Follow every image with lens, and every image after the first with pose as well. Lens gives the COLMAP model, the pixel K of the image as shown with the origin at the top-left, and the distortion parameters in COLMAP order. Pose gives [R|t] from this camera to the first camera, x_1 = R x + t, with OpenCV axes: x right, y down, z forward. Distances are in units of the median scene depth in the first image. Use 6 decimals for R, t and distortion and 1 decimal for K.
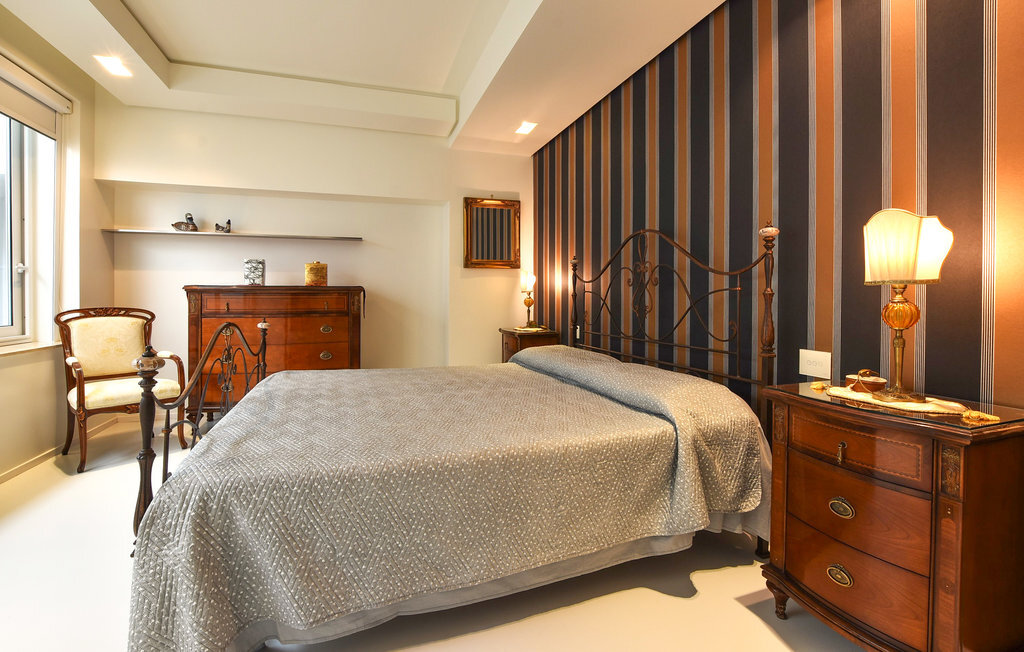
lens RADIAL K [[487.4, 0, 516.9], [0, 487.4, 303.6], [0, 0, 1]] dist [0.000319, -0.000186]
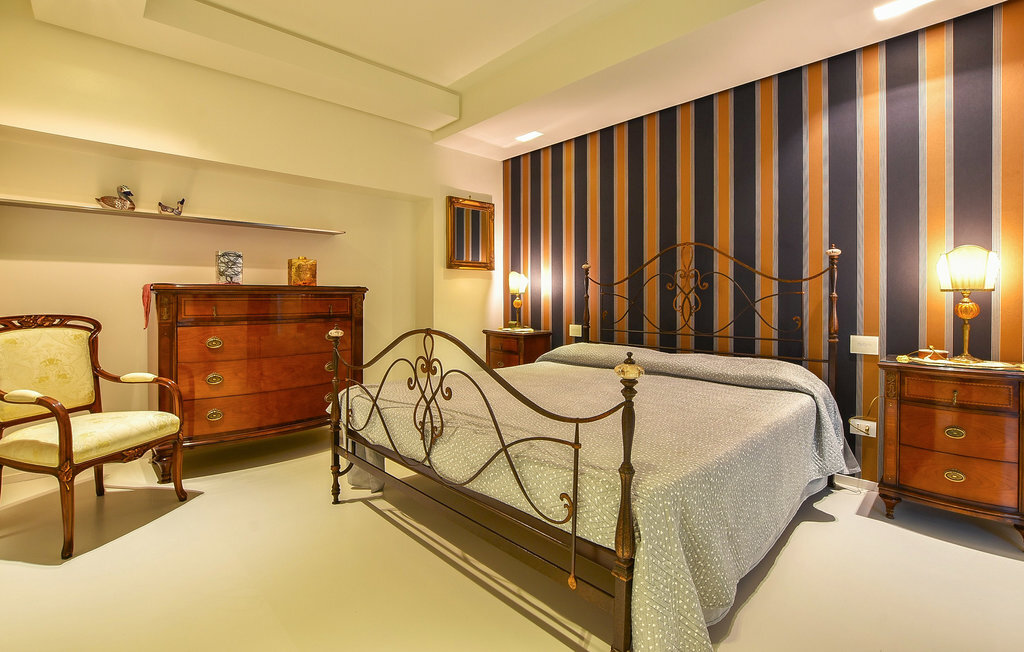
lens RADIAL K [[474.7, 0, 554.6], [0, 474.7, 303.4], [0, 0, 1]] dist [-0.004004, 0.000078]
pose [[0.894213, -0.005350, 0.447610, -0.416886], [0.006230, 0.999980, -0.000494, -0.002599], [-0.447599, 0.003230, 0.894229, 0.073030]]
